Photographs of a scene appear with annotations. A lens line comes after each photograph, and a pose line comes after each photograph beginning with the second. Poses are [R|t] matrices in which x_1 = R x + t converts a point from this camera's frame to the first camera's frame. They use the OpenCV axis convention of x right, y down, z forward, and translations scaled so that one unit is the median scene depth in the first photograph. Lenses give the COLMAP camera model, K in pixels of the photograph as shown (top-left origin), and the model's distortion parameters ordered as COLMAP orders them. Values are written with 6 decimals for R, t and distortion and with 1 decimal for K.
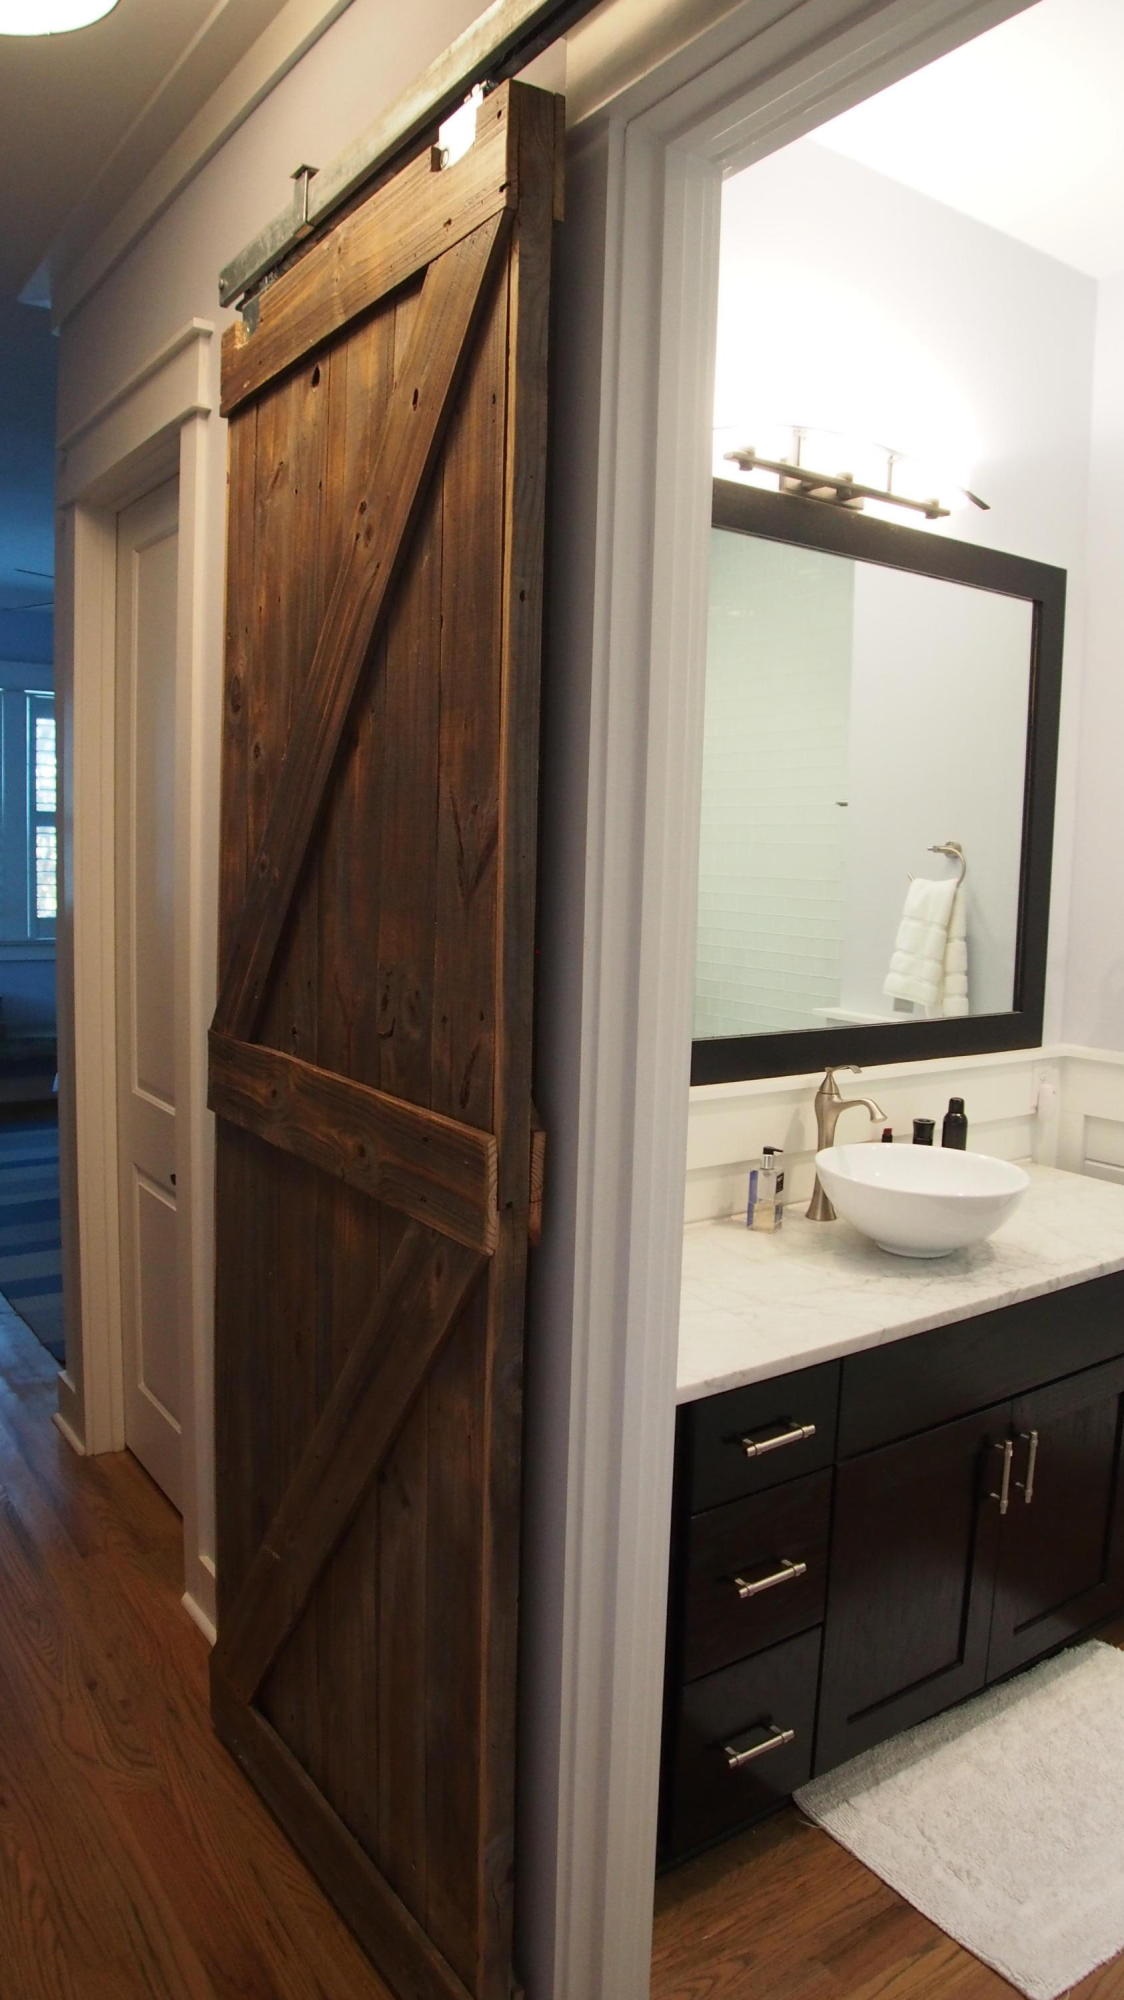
lens RADIAL K [[1338.6, 0, 573.7], [0, 1338.6, 998.3], [0, 0, 1]] dist [-0.072248, -0.000526]
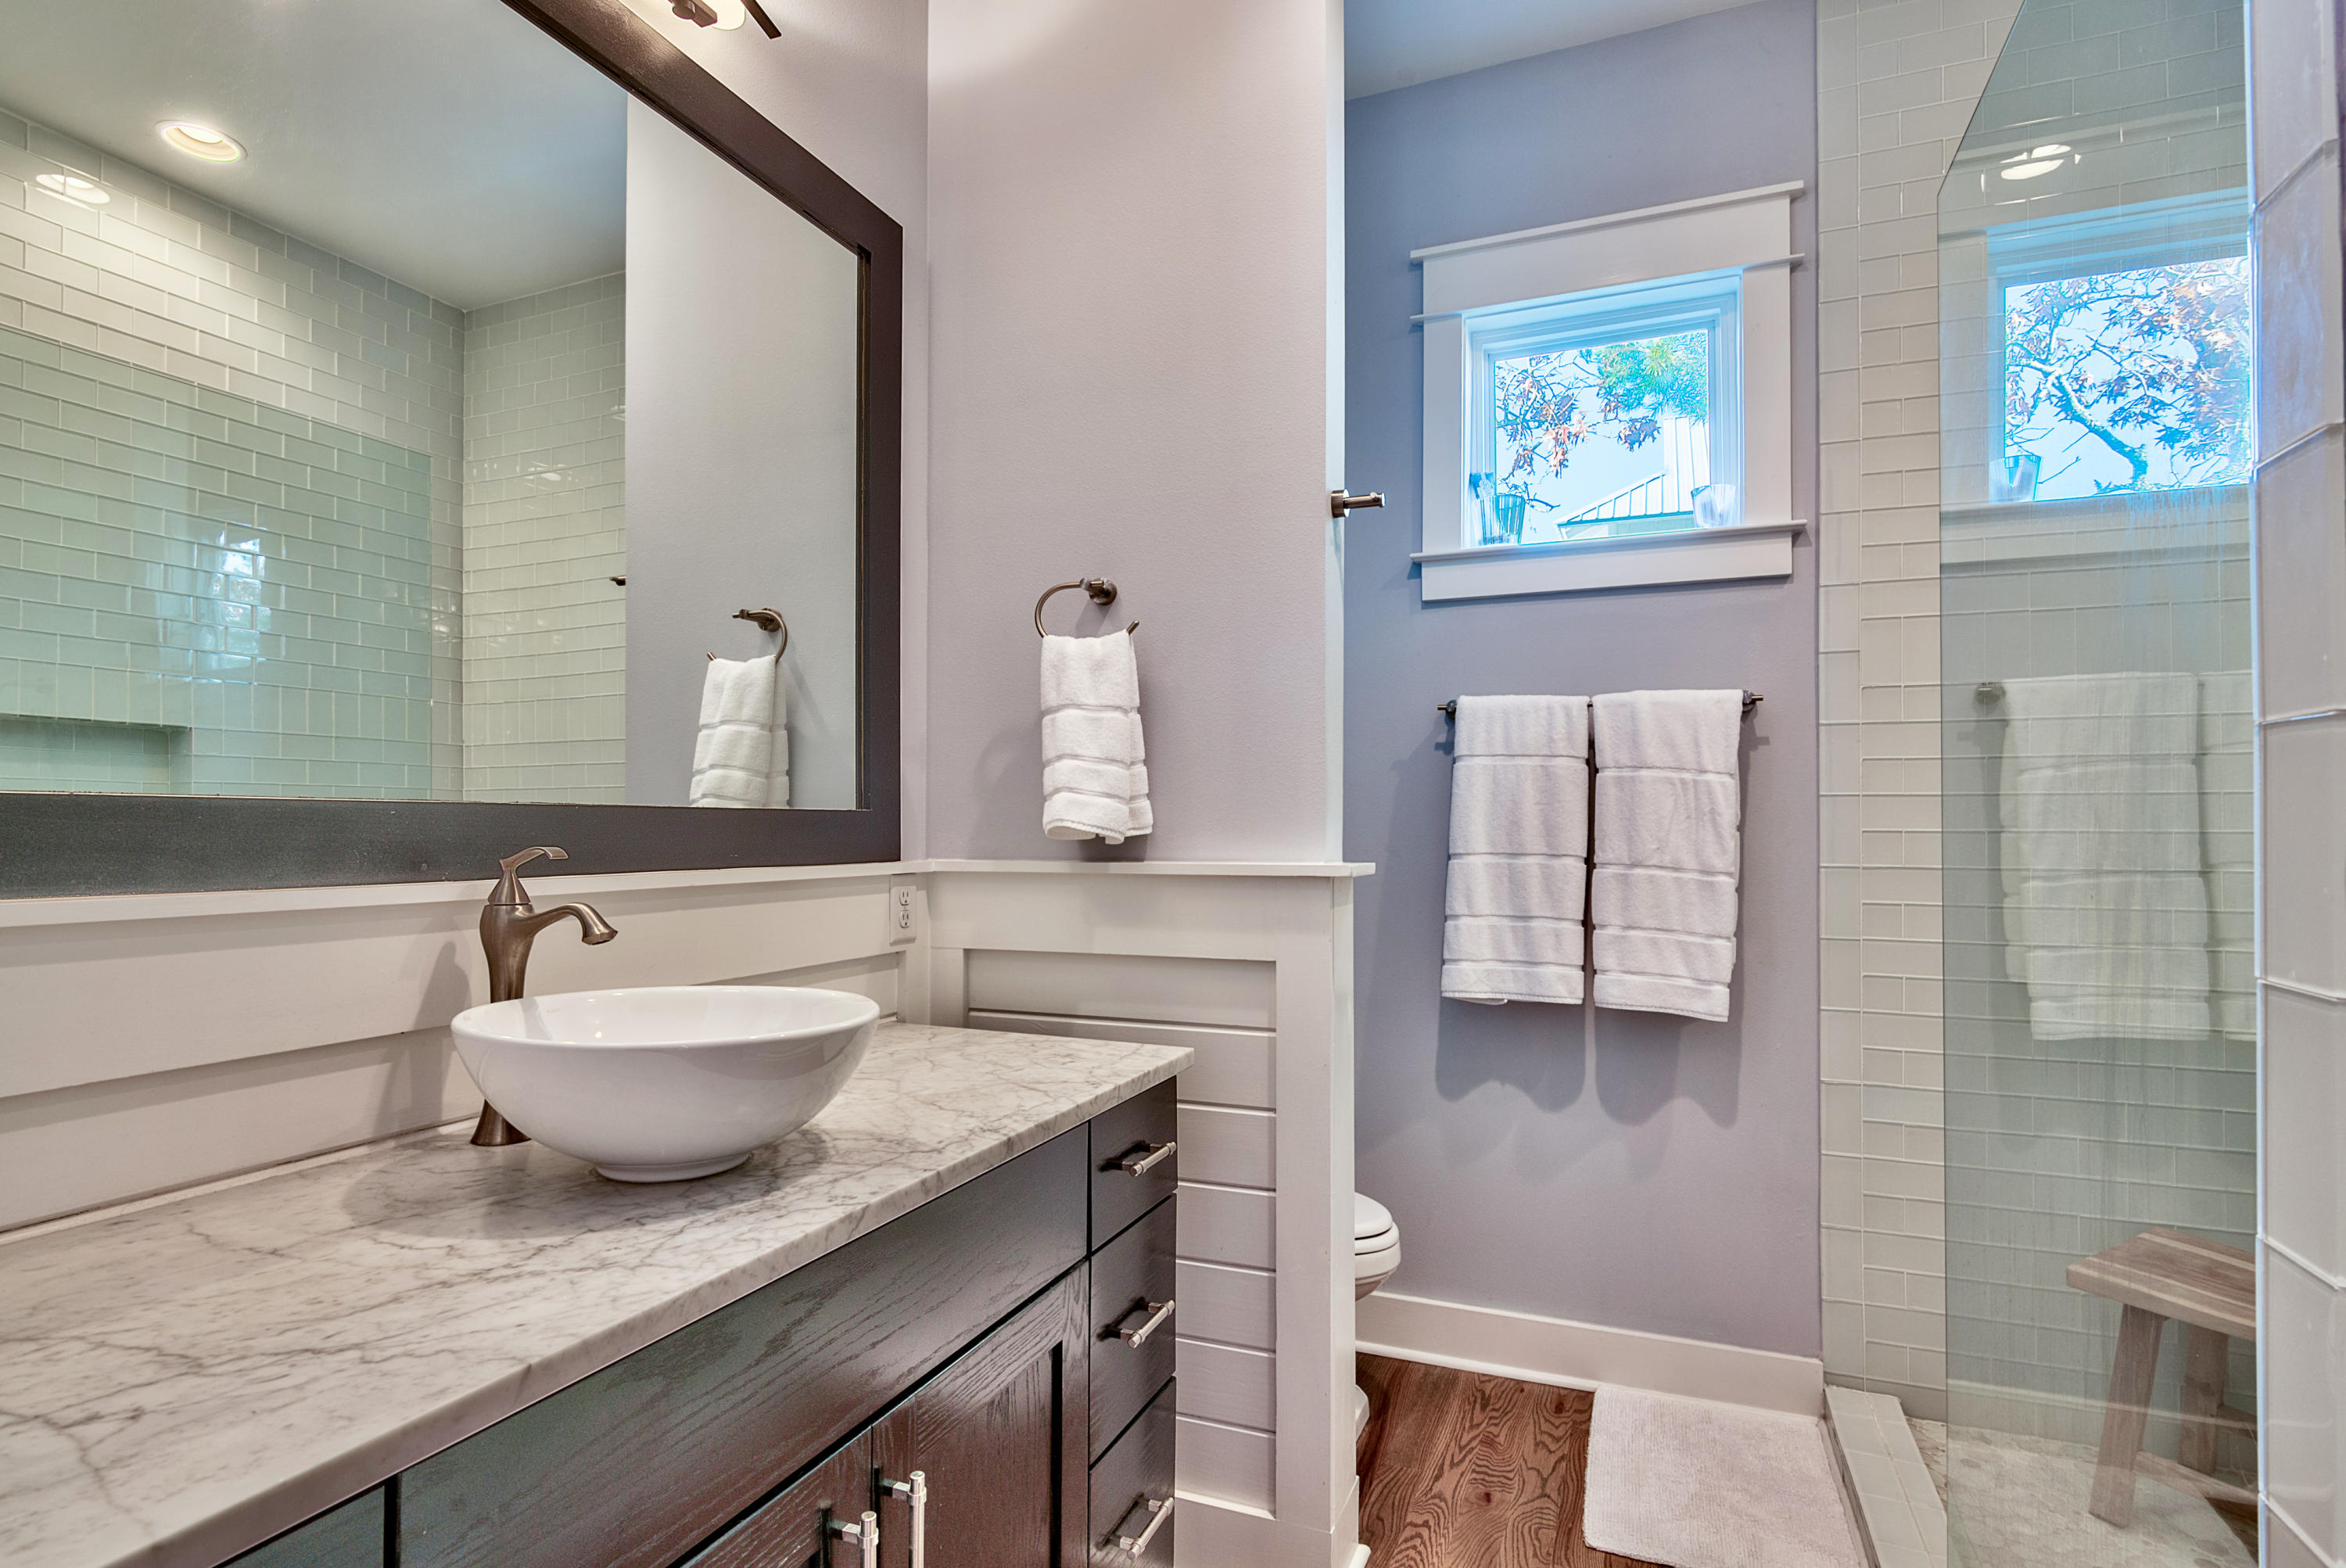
lens RADIAL K [[1153.7, 0, 1208.7], [0, 1153.7, 851.6], [0, 0, 1]] dist [-0.001136, -0.000380]
pose [[0.831234, -0.023714, 0.555416, 0.178323], [0.074846, 0.994767, -0.069543, 0.109830], [-0.550861, 0.099377, 0.828660, 0.479648]]
